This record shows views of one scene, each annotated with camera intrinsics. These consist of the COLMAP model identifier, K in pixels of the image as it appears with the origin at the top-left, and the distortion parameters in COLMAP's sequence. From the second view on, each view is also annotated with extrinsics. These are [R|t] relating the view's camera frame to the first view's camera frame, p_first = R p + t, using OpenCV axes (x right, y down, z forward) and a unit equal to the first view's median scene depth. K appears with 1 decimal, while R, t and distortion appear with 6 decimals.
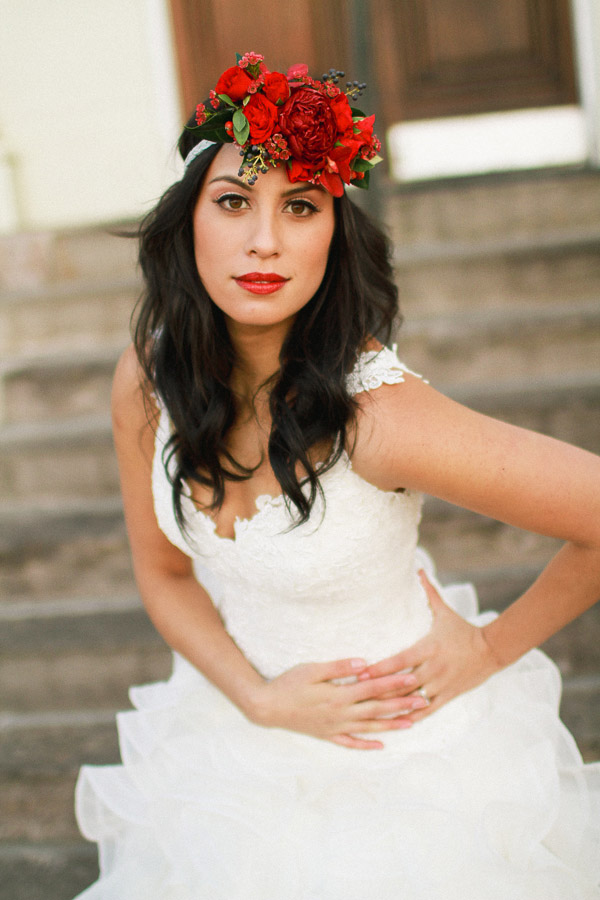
lens RADIAL K [[1422.8, 0, 306.0], [0, 1422.8, 455.0], [0, 0, 1]] dist [-0.088940, 0.000000]
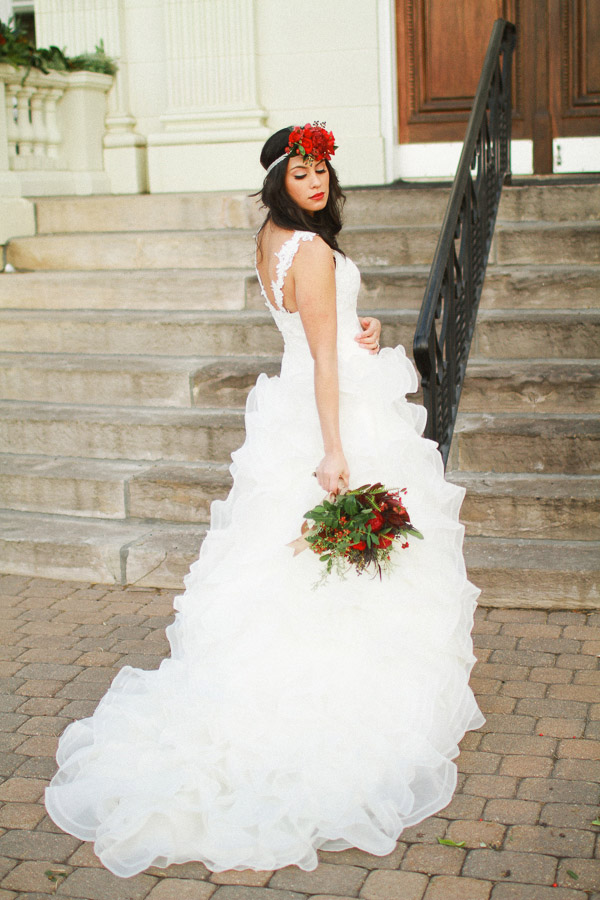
lens RADIAL K [[1422.8, 0, 300.0], [0, 1422.8, 453.9], [0, 0, 1]] dist [-0.088940, 0.000000]
pose [[0.977411, 0.112469, -0.178939, 0.153983], [-0.109688, 0.993642, 0.025393, 0.094347], [0.180657, -0.005192, 0.983532, -0.578515]]
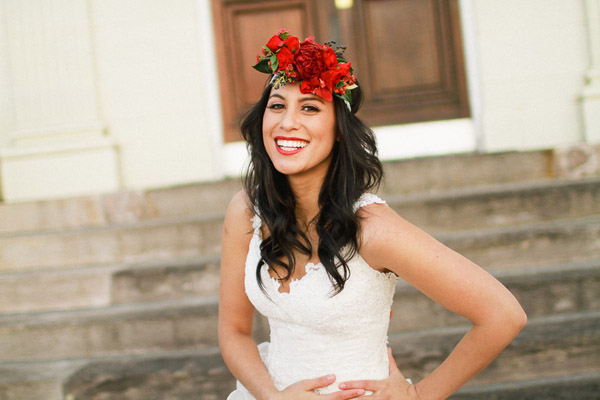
lens RADIAL K [[948.5, 0, 315.3], [0, 948.5, 191.4], [0, 0, 1]] dist [-0.088940, 0.000000]
pose [[0.999668, 0.010359, 0.023598, -0.012216], [-0.006058, 0.984458, -0.175514, 0.038489], [-0.025049, 0.175313, 0.984194, -0.070196]]
